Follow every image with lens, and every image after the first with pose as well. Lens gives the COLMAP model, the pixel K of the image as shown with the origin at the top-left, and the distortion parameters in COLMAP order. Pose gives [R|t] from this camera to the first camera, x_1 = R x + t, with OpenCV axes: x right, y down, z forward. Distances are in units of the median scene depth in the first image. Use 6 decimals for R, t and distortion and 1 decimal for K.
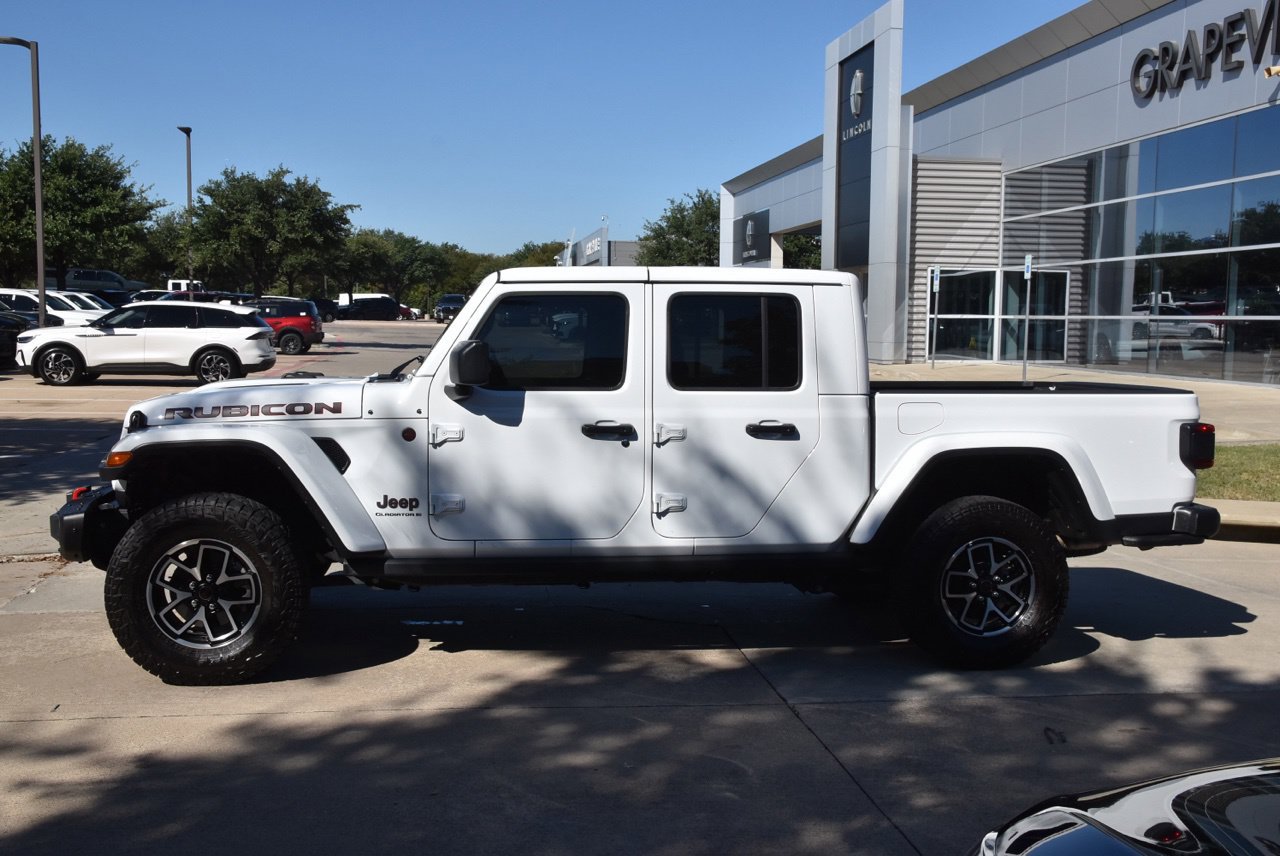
lens RADIAL K [[1276.7, 0, 640.0], [0, 1276.7, 428.0], [0, 0, 1]] dist [-0.014847, 0.042203]
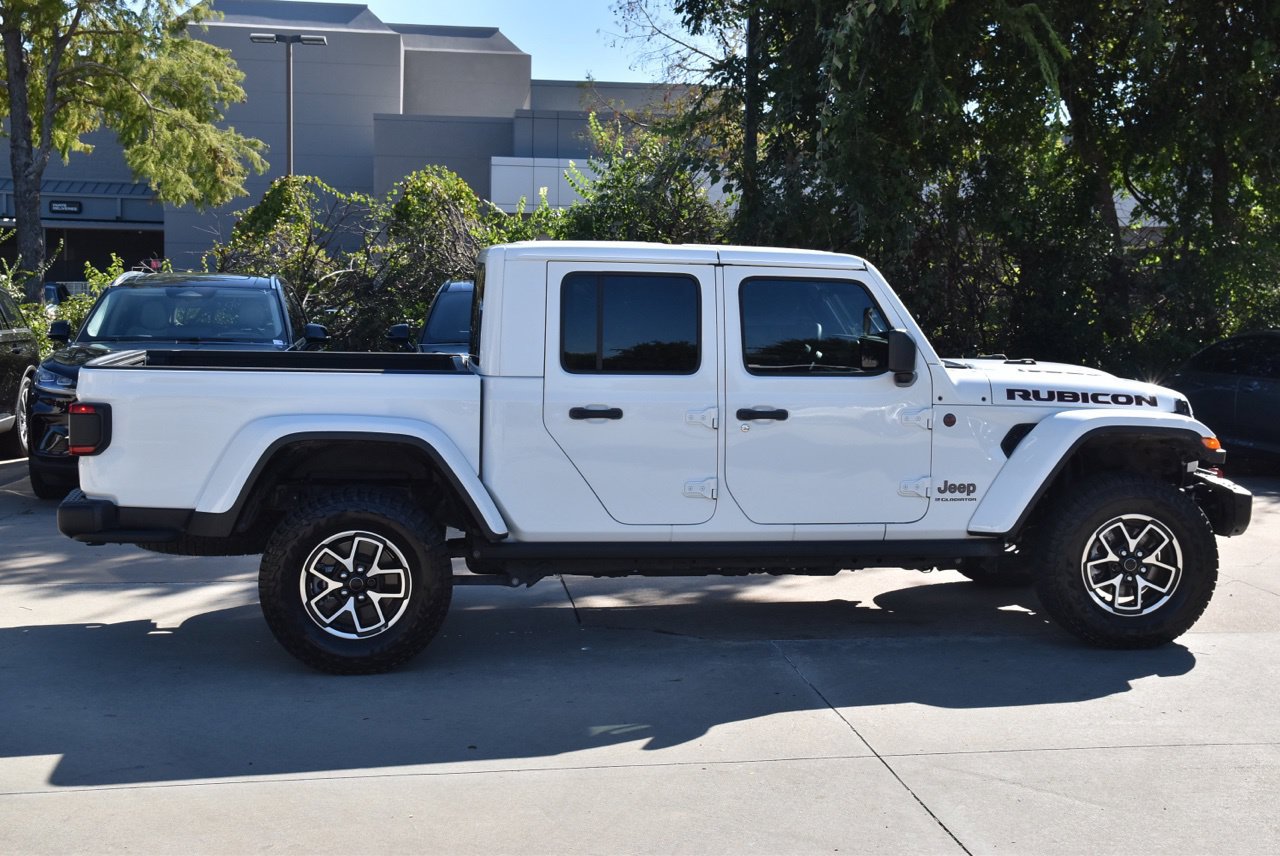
lens RADIAL K [[1705.1, 0, 661.0], [0, 1705.1, 410.0], [0, 0, 1]] dist [0.017920, 0.306335]
pose [[-0.999440, -0.028352, 0.017770, -0.014170], [-0.025424, 0.988719, 0.147611, -0.211152], [-0.021754, 0.147077, -0.988886, 2.542423]]
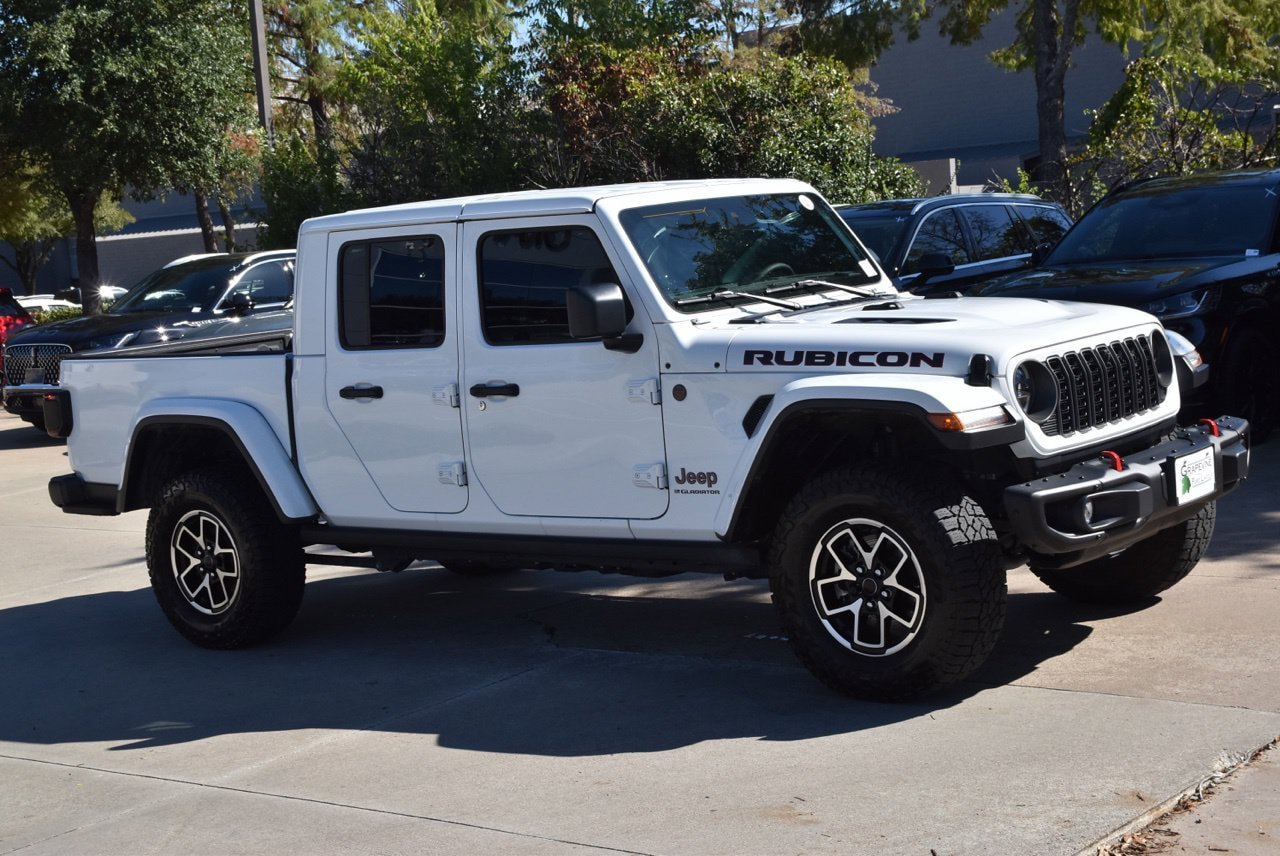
lens RADIAL K [[1979.4, 0, 666.6], [0, 1979.4, 426.4], [0, 0, 1]] dist [0.095226, 0.069866]
pose [[-0.671273, -0.030886, 0.740566, -1.120094], [0.131477, 0.978326, 0.159977, -0.190033], [-0.729456, 0.204755, -0.652663, 2.036829]]
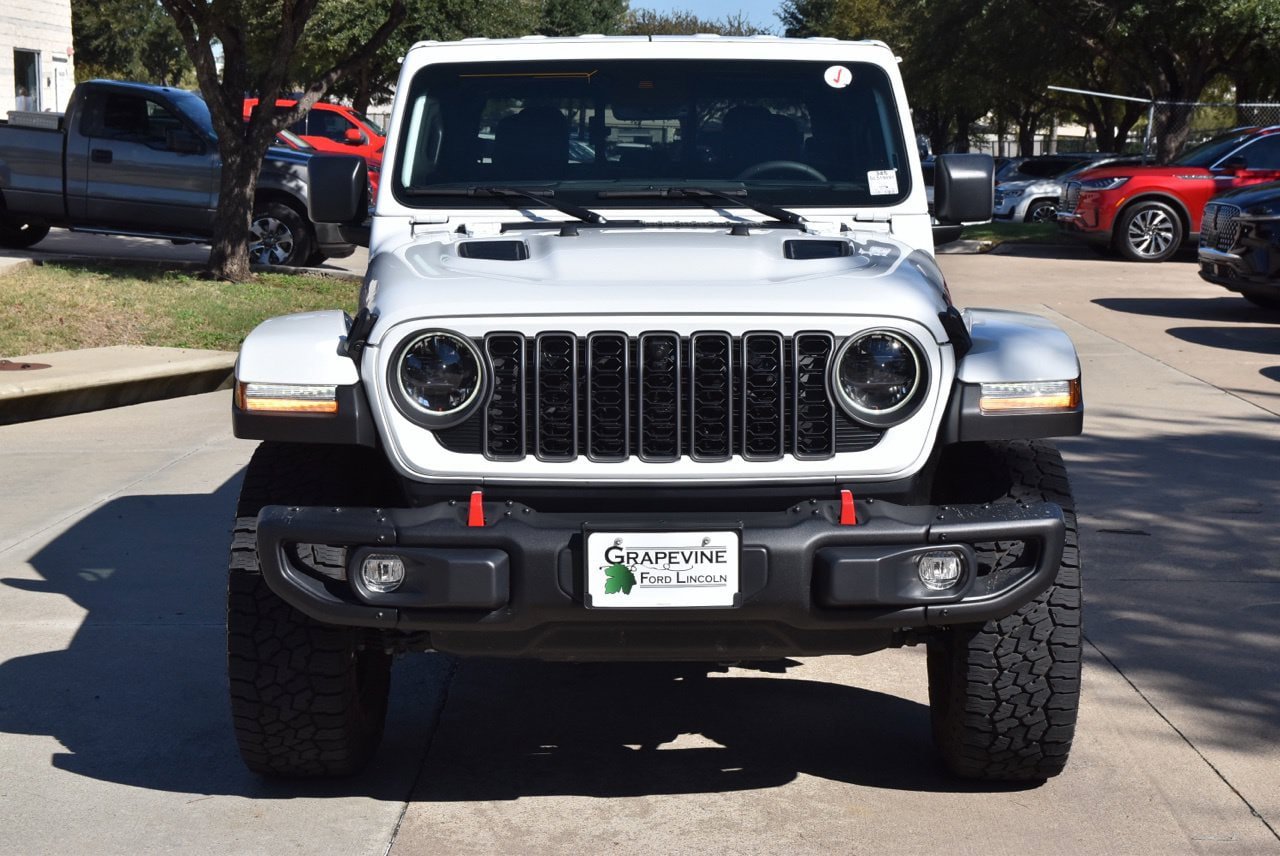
lens RADIAL K [[2097.6, 0, 646.1], [0, 2097.6, 443.1], [0, 0, 1]] dist [0.096330, 0.296970]
pose [[0.147902, -0.151691, 0.977300, -1.174103], [0.067902, 0.987393, 0.142981, -0.083355], [-0.986668, 0.045213, 0.156337, 0.943190]]
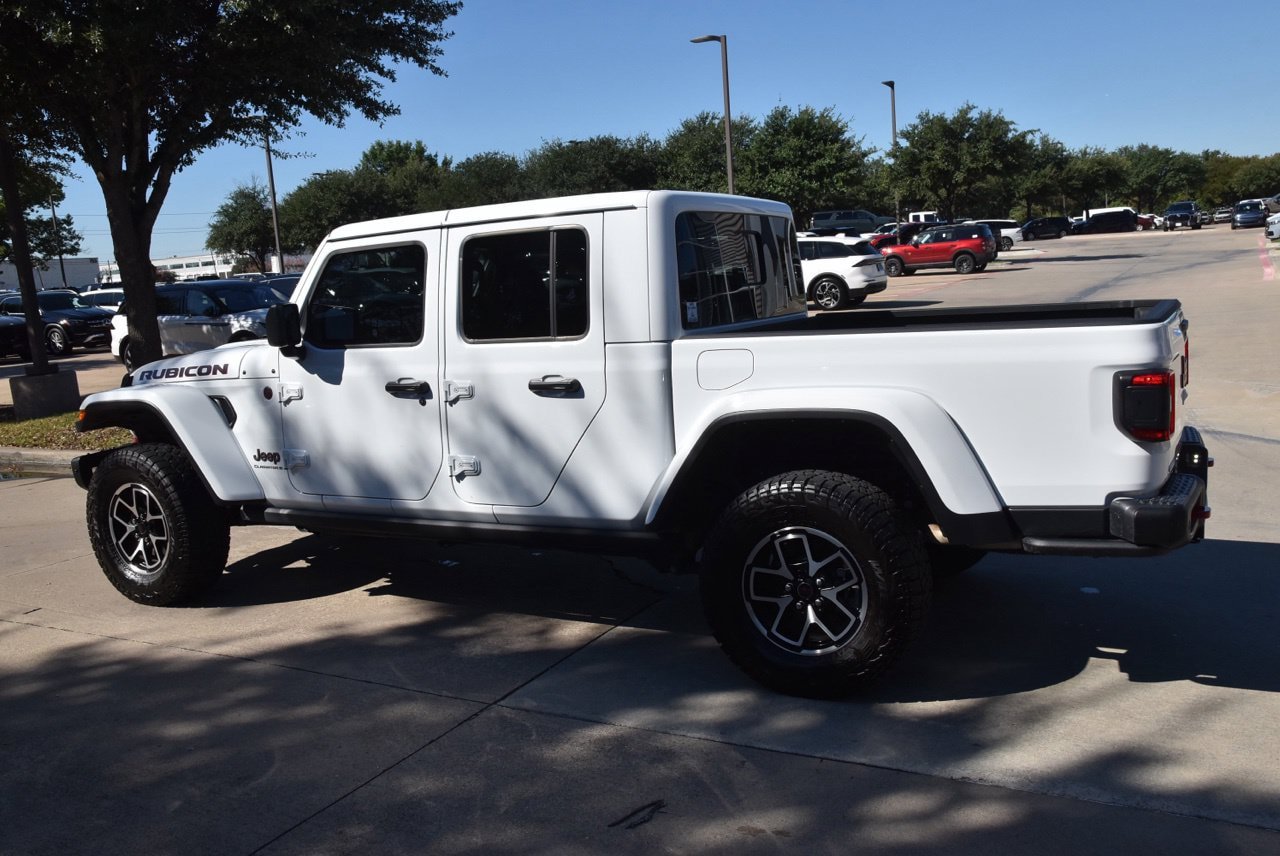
lens RADIAL K [[1104.2, 0, 655.4], [0, 1104.2, 429.1], [0, 0, 1]] dist [-0.081662, 0.138208]
pose [[0.804360, 0.022550, -0.593714, 0.598524], [0.028573, 0.996655, 0.076565, -0.024765], [0.593455, -0.078550, 0.801025, 0.438680]]
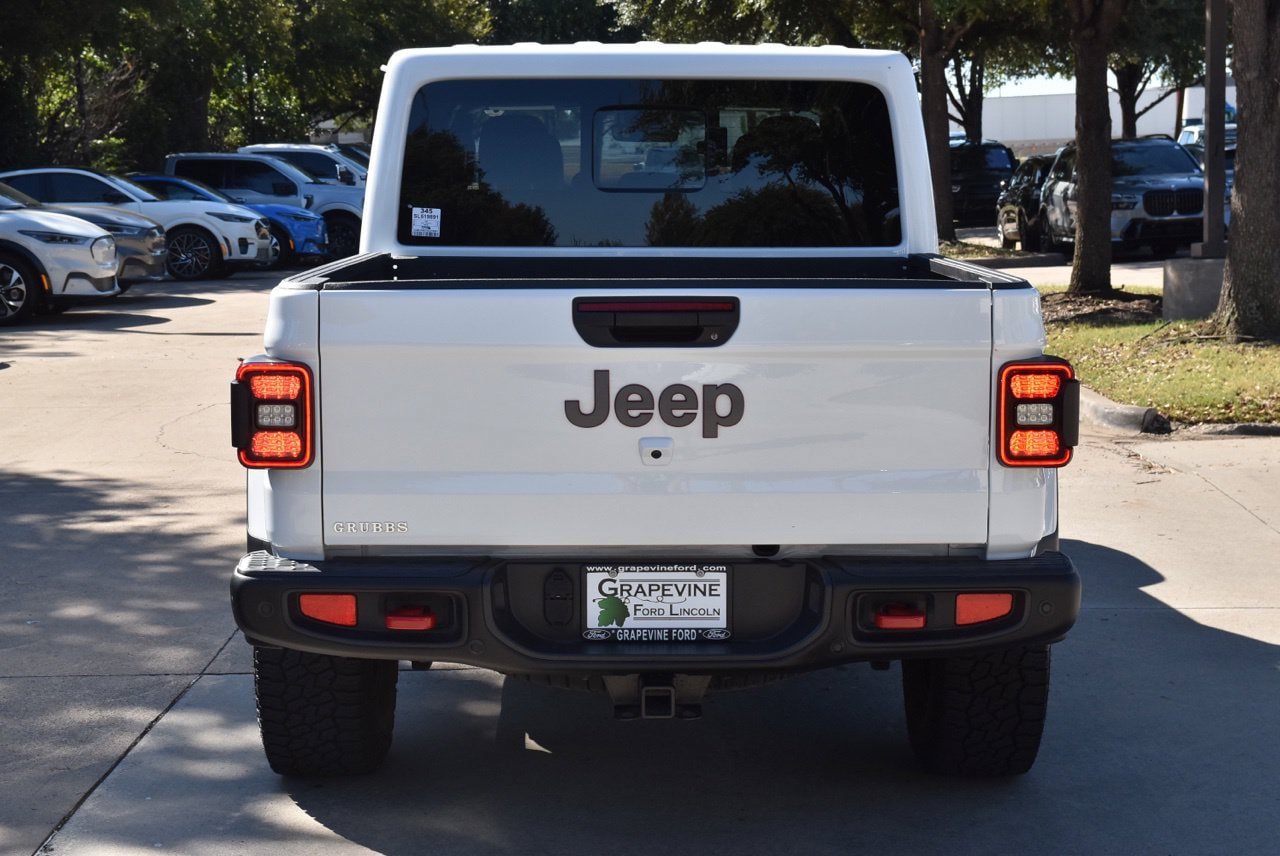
lens RADIAL K [[2276.0, 0, 669.9], [0, 2276.0, 427.5], [0, 0, 1]] dist [0.071401, 0.335159]
pose [[-0.142098, 0.105097, -0.984257, 1.226933], [-0.069744, 0.990813, 0.115866, -0.081889], [0.987392, 0.085111, -0.133462, 1.307138]]
